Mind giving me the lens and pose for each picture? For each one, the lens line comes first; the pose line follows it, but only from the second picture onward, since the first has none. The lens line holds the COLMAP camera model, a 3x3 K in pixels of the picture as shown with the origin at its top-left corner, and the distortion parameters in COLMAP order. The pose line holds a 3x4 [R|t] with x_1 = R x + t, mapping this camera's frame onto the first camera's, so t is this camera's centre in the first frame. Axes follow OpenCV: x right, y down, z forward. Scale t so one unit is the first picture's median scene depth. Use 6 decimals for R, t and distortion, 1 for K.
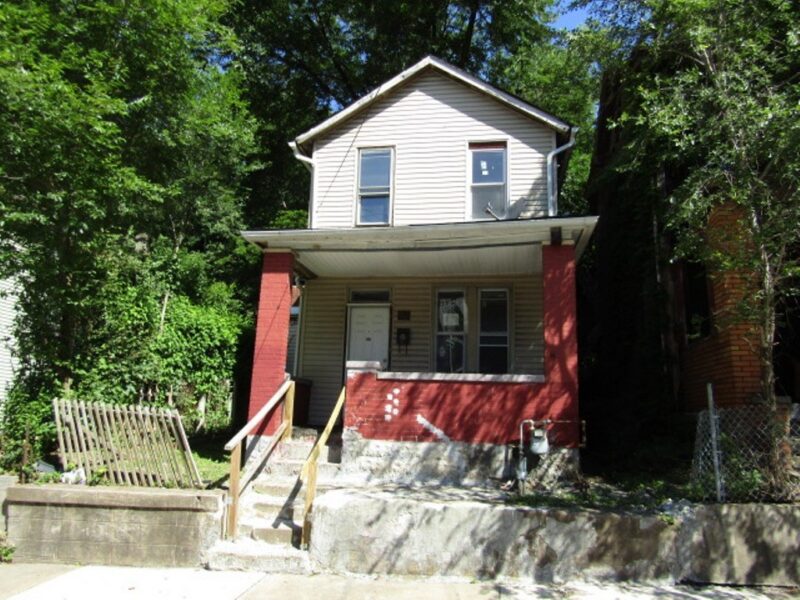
lens RADIAL K [[593.1, 0, 400.0], [0, 593.1, 300.0], [0, 0, 1]] dist [-0.002947, 0.001718]
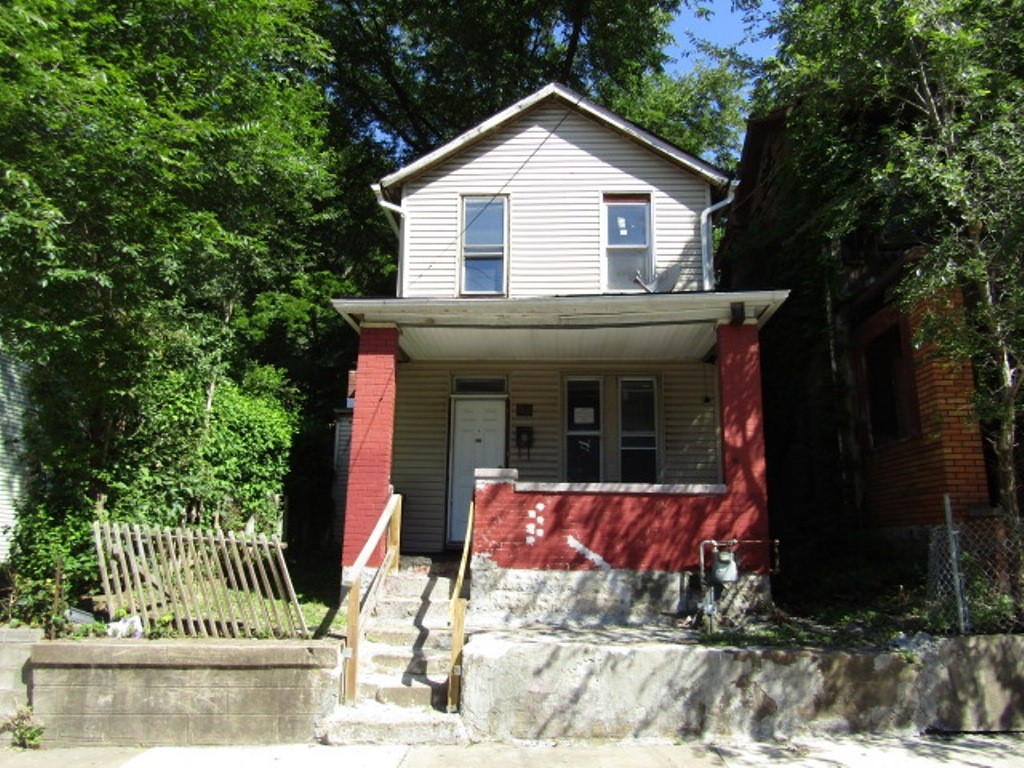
lens RADIAL K [[759.1, 0, 512.0], [0, 759.1, 384.0], [0, 0, 1]] dist [-0.002947, 0.001718]
pose [[0.992870, 0.007398, 0.118974, -0.167820], [-0.006477, 0.999946, -0.008122, -0.000421], [-0.119027, 0.007293, 0.992864, 0.002819]]
